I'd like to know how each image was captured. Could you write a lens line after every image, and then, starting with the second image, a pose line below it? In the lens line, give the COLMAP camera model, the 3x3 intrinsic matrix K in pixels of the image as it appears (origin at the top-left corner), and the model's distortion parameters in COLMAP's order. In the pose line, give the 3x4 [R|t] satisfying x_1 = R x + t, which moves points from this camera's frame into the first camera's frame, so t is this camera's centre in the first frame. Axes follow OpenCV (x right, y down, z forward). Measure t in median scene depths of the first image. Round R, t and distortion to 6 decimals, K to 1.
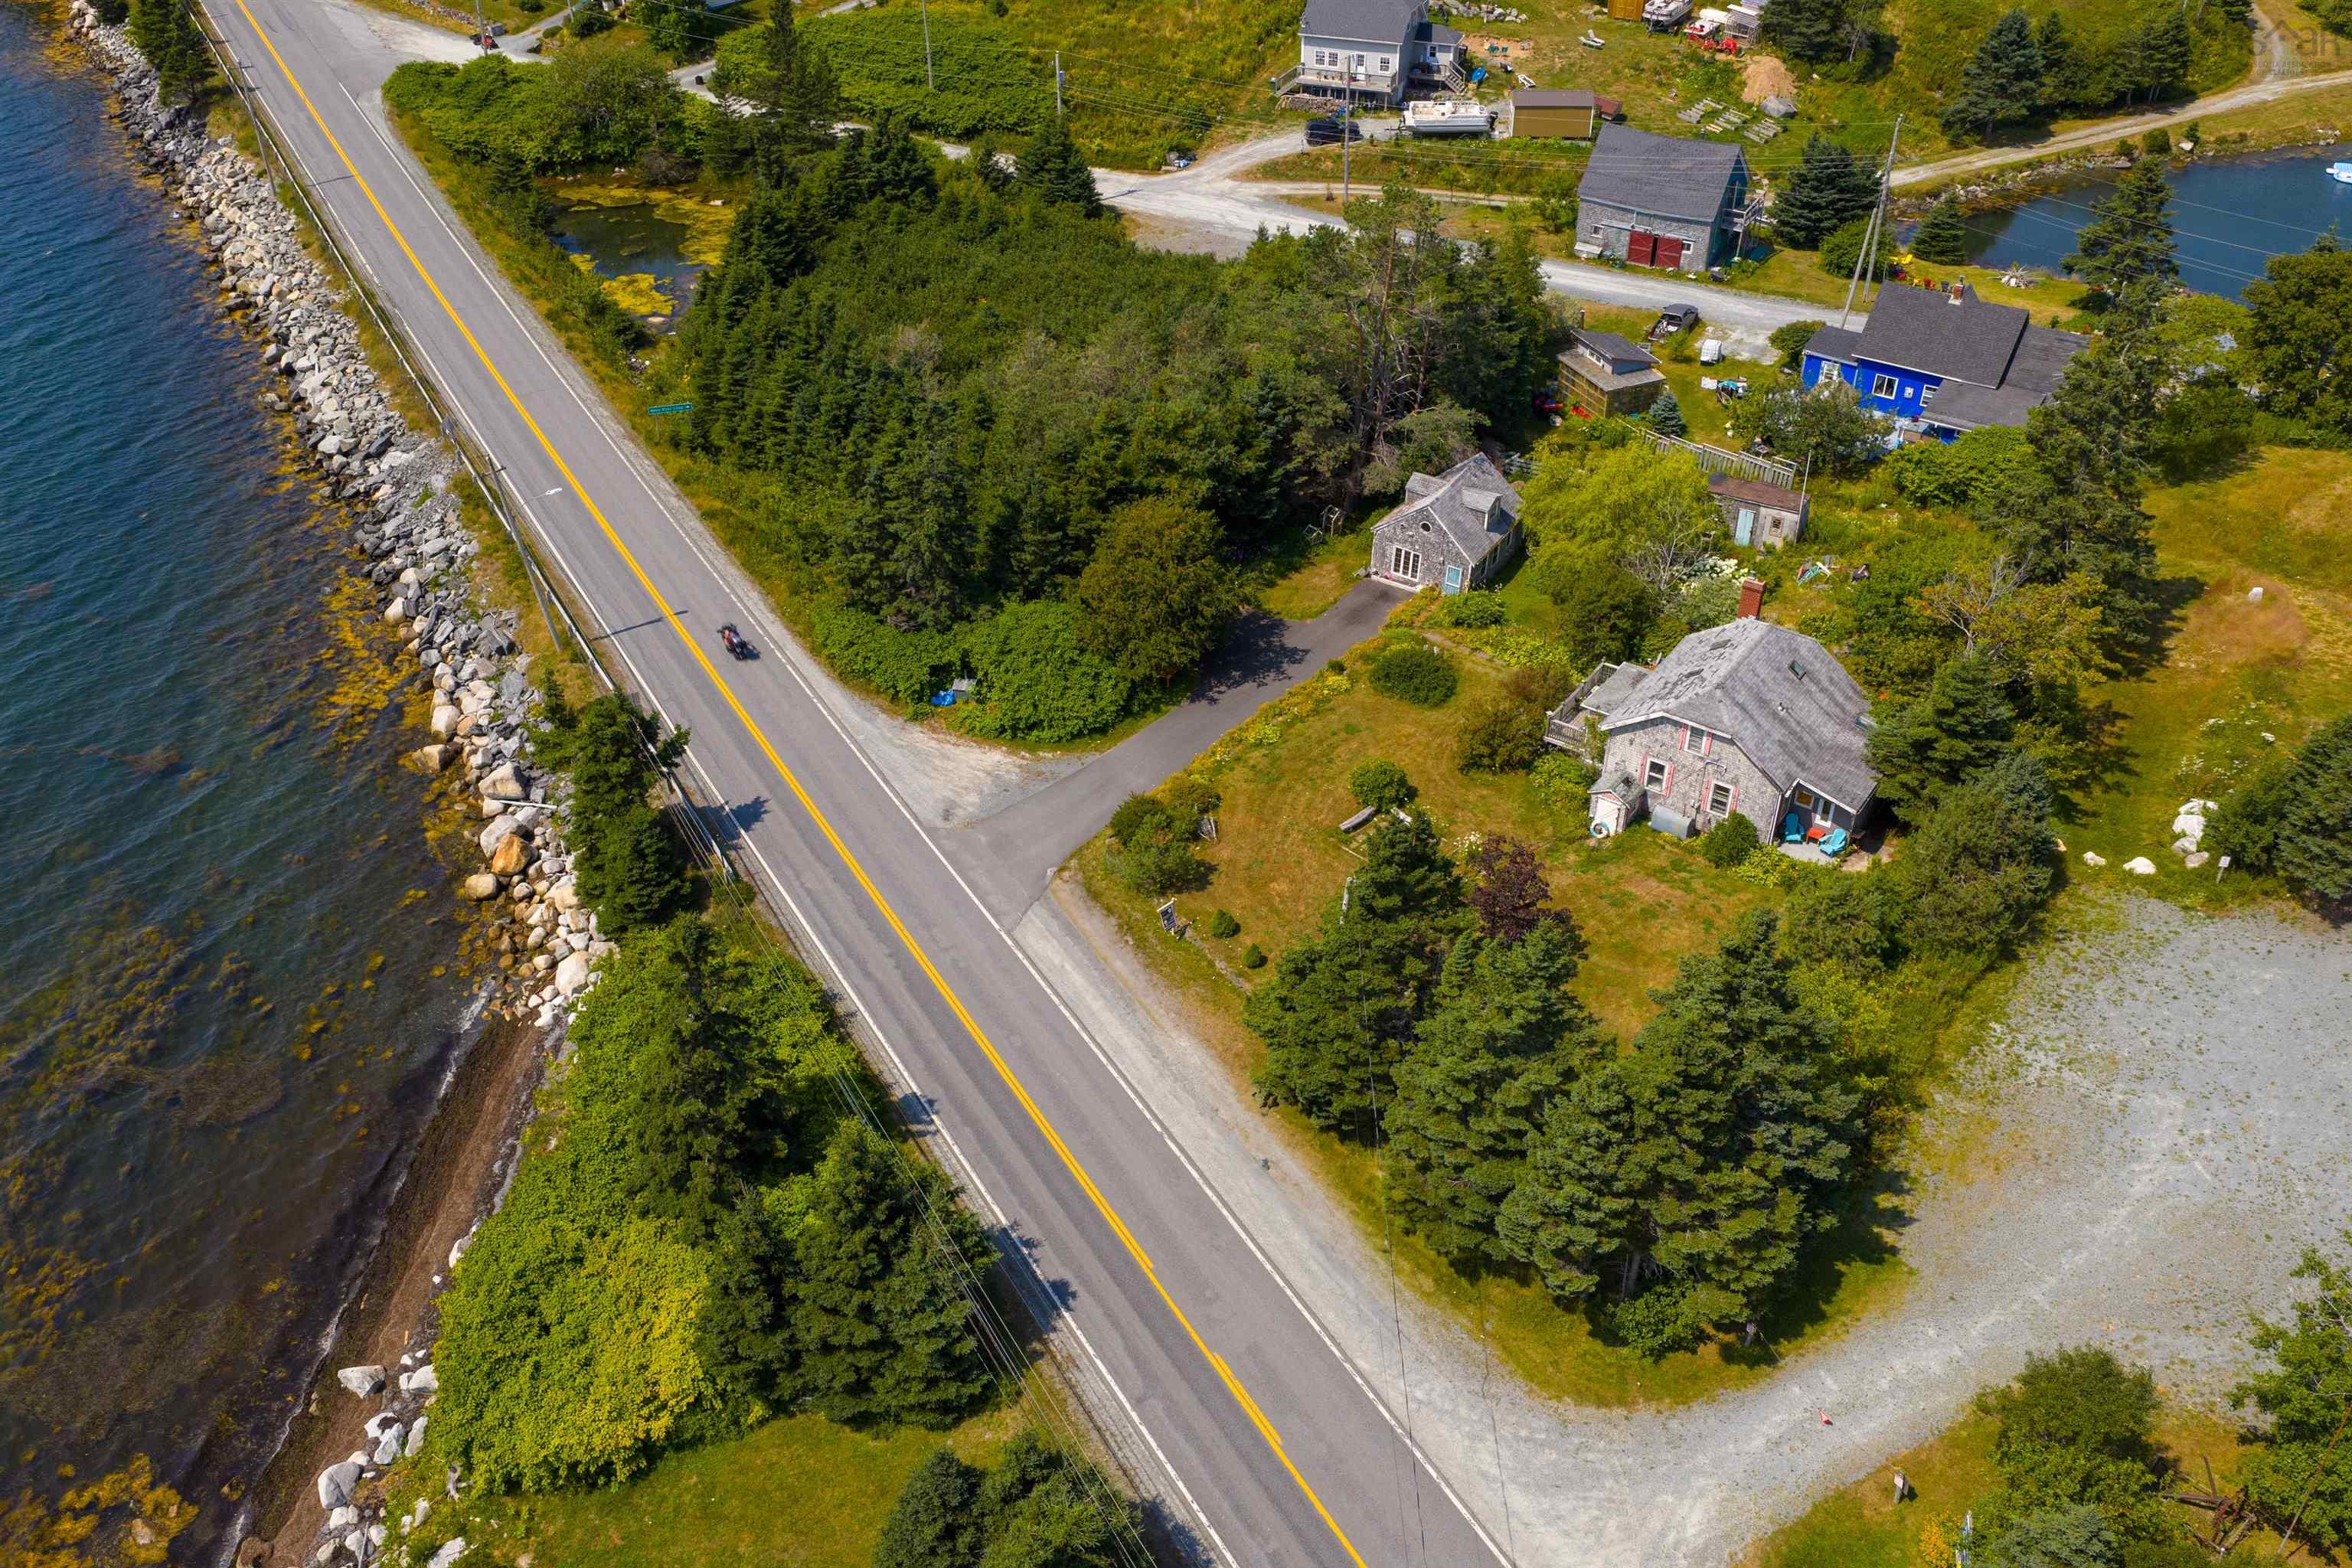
lens RADIAL K [[1940.9, 0, 1167.5], [0, 1940.9, 806.4], [0, 0, 1]] dist [0.012881, -0.016248]
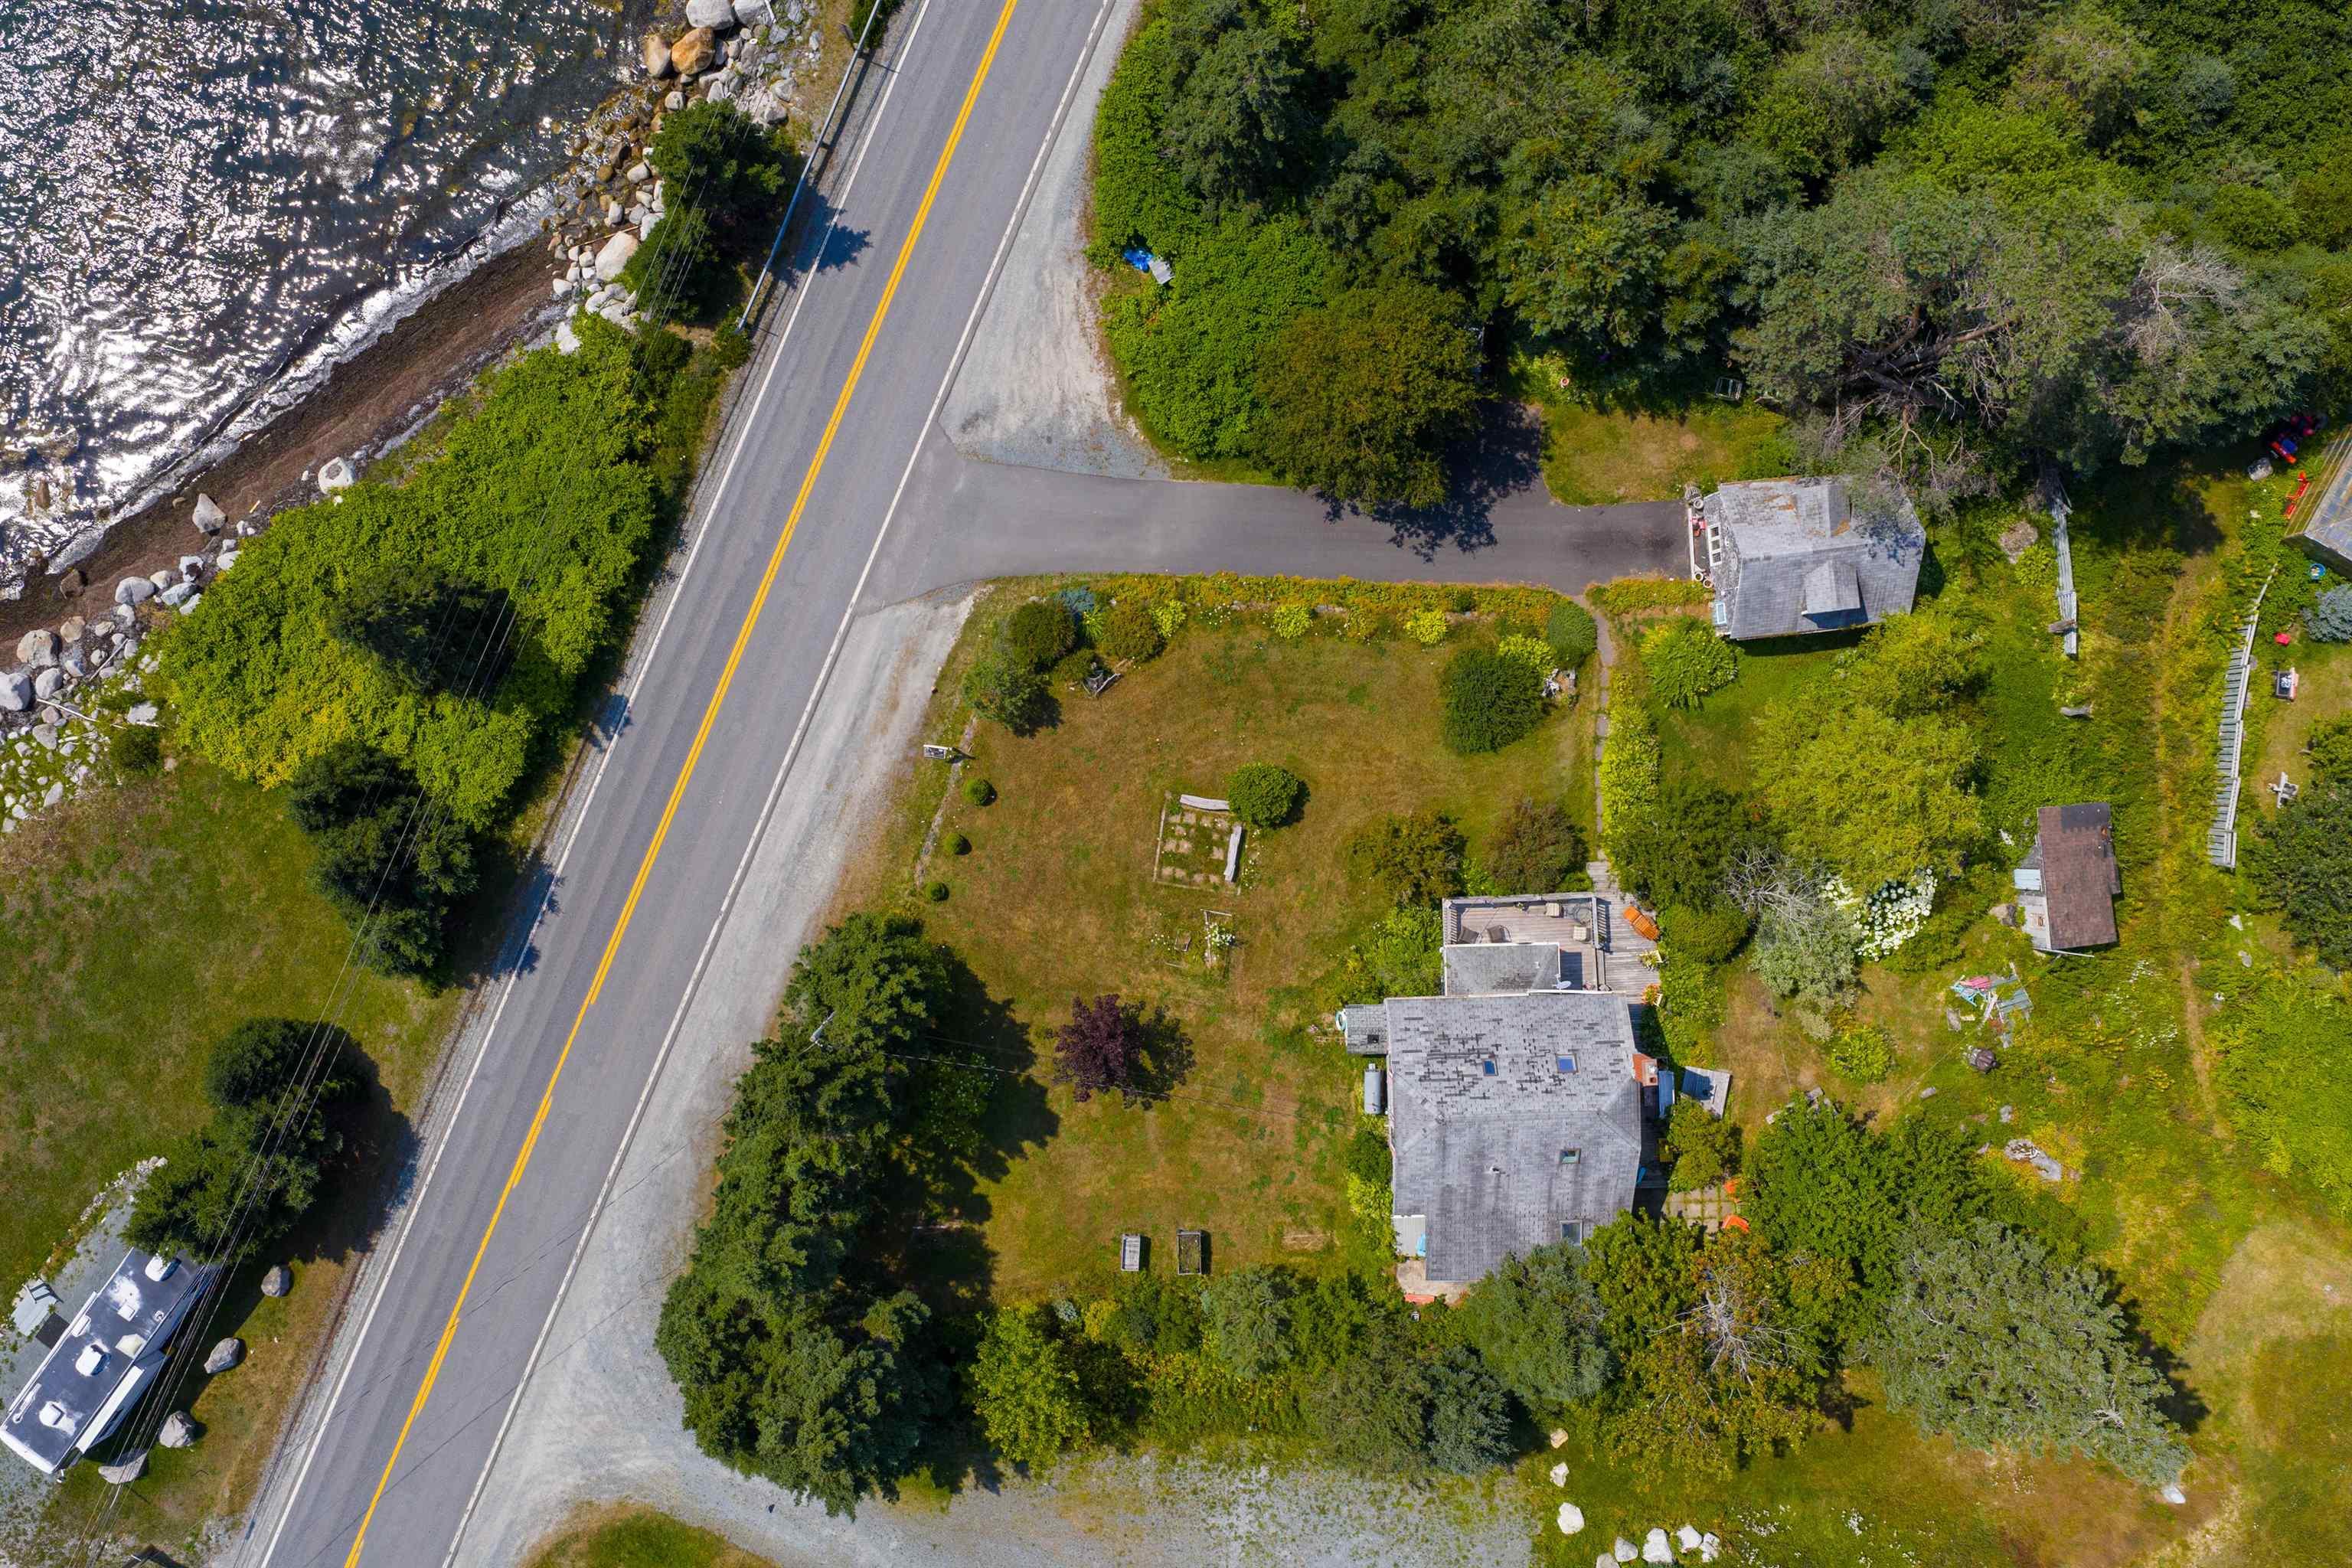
lens RADIAL K [[1940.9, 0, 1167.5], [0, 1940.9, 806.4], [0, 0, 1]] dist [0.012881, -0.016248]
pose [[0.612393, 0.790548, 0.002951, 0.088681], [-0.459940, 0.353248, 0.814660, -0.764981], [0.642986, -0.500250, 0.579931, 0.466679]]
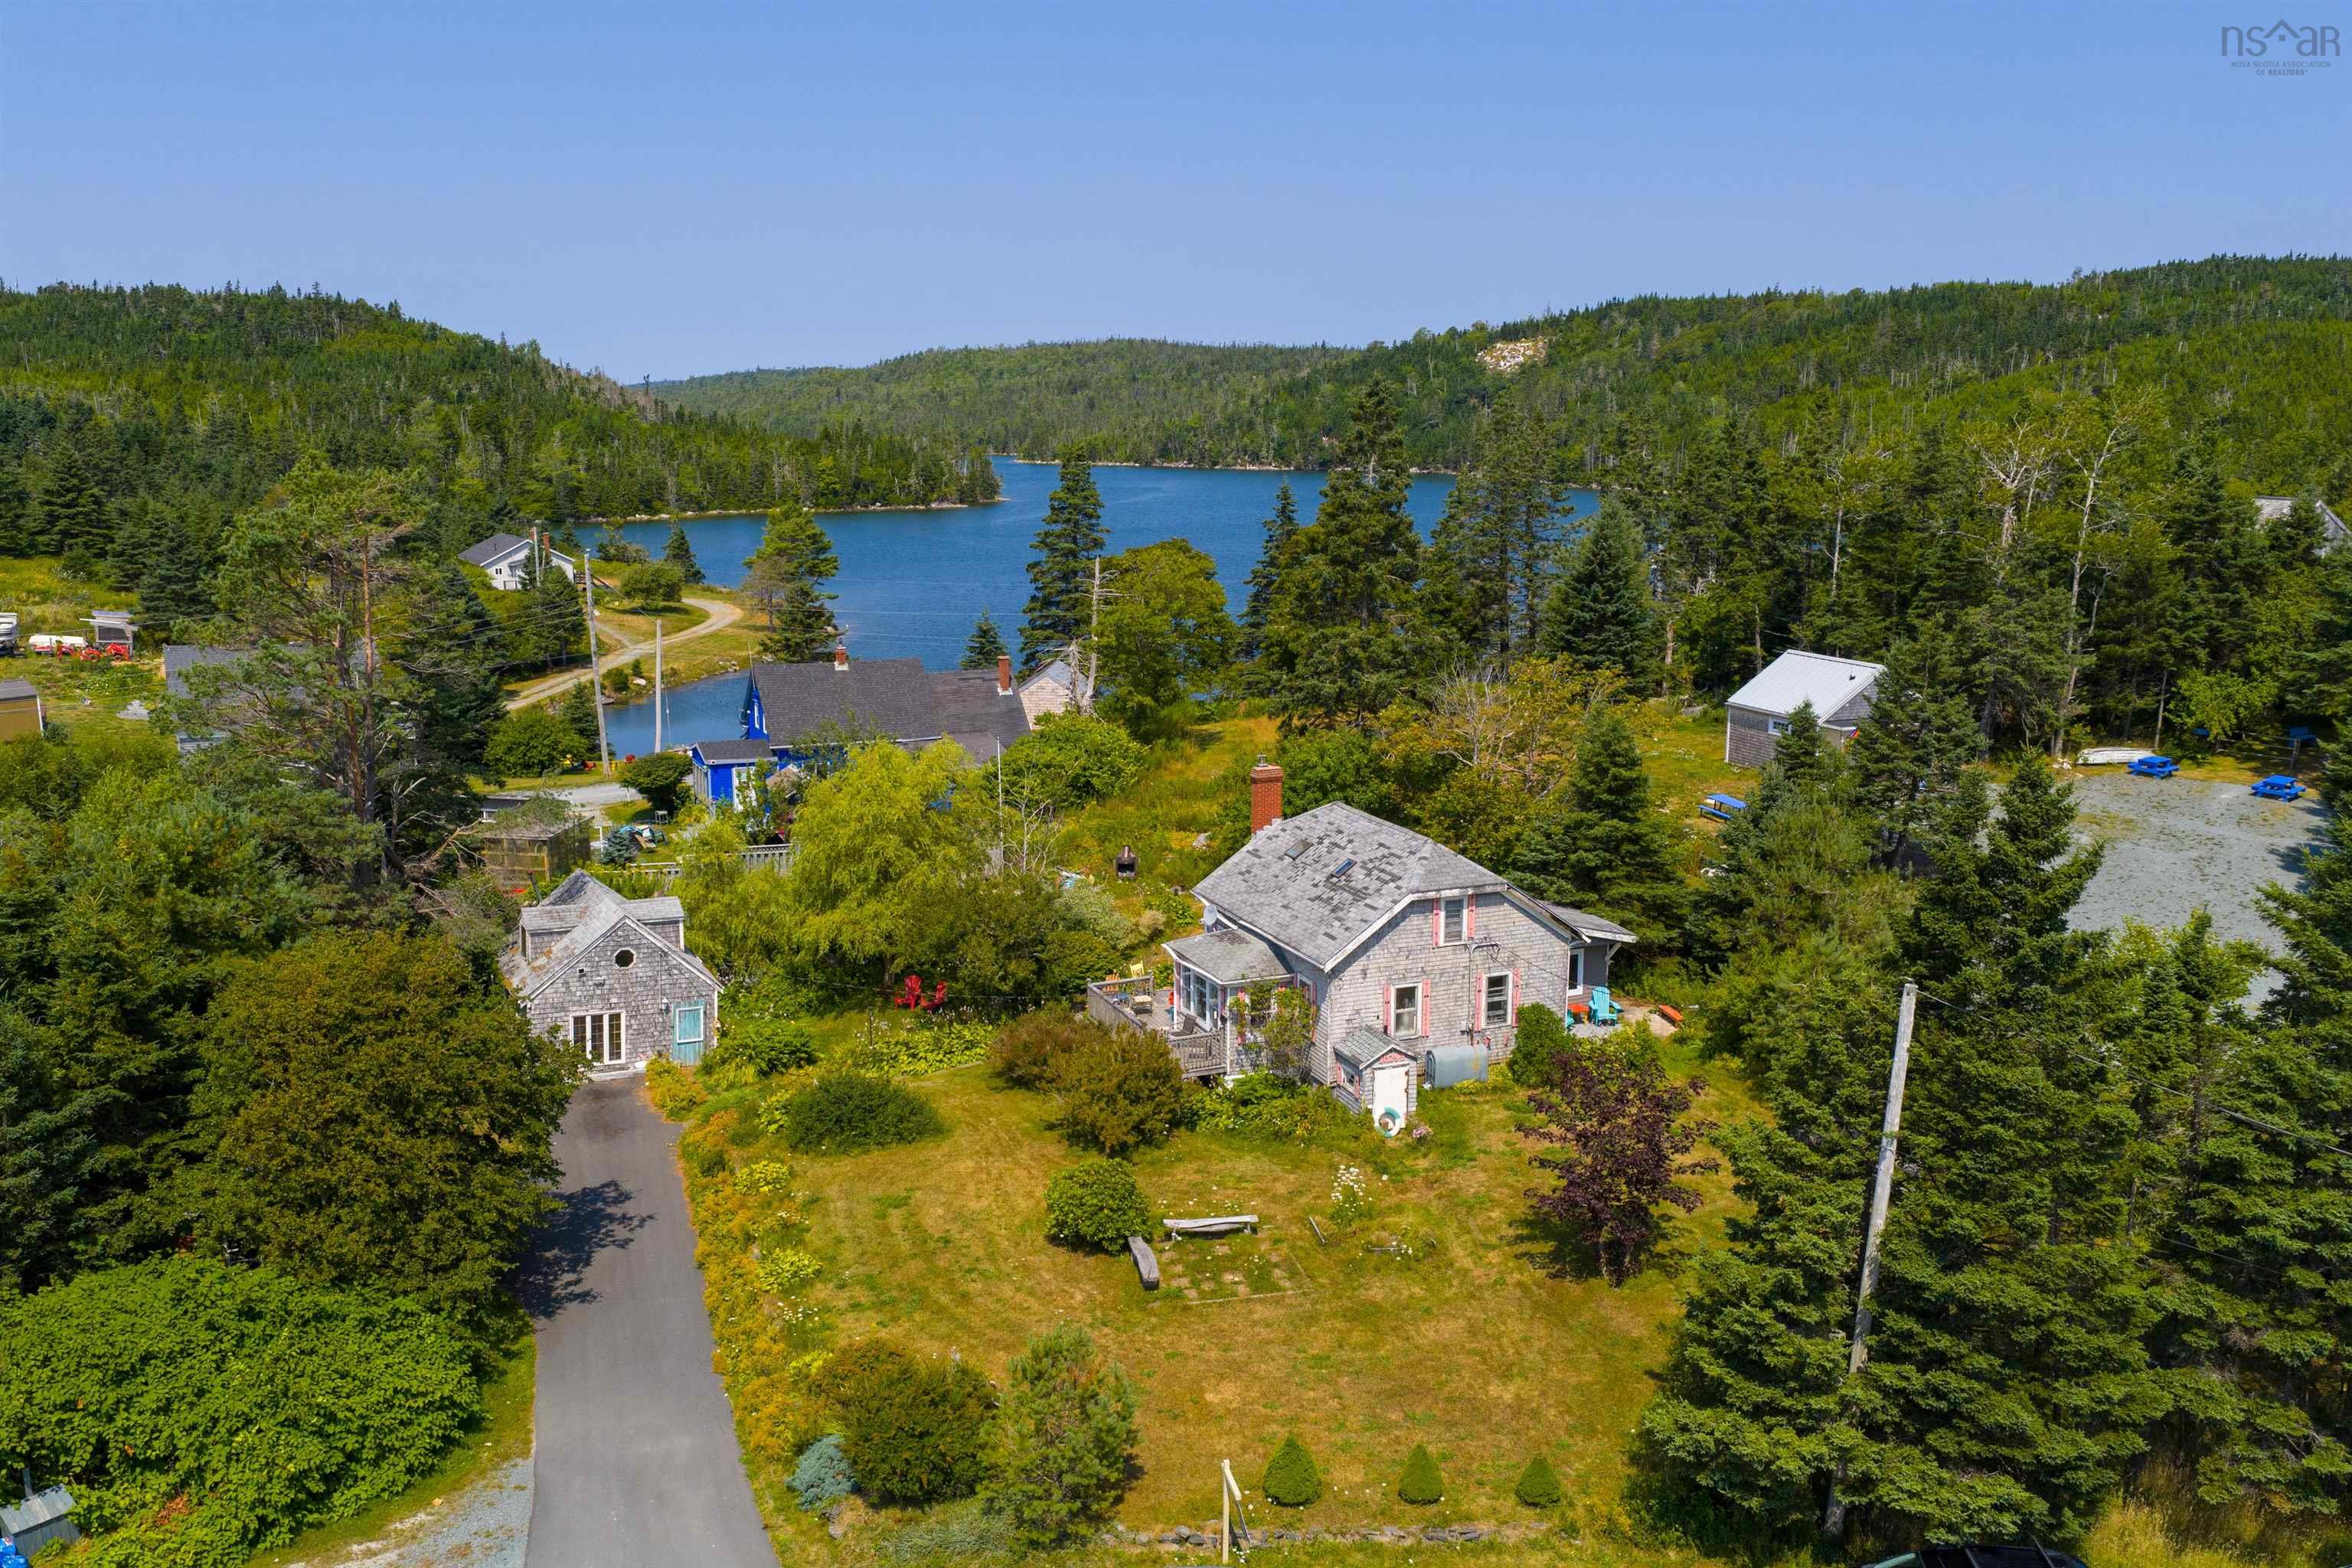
lens RADIAL K [[1940.9, 0, 1167.5], [0, 1940.9, 806.4], [0, 0, 1]] dist [0.012881, -0.016248]
pose [[0.530058, -0.161261, 0.832486, -0.319026], [0.498595, 0.853376, -0.152157, -0.015274], [-0.685887, 0.495726, 0.532743, 0.685148]]
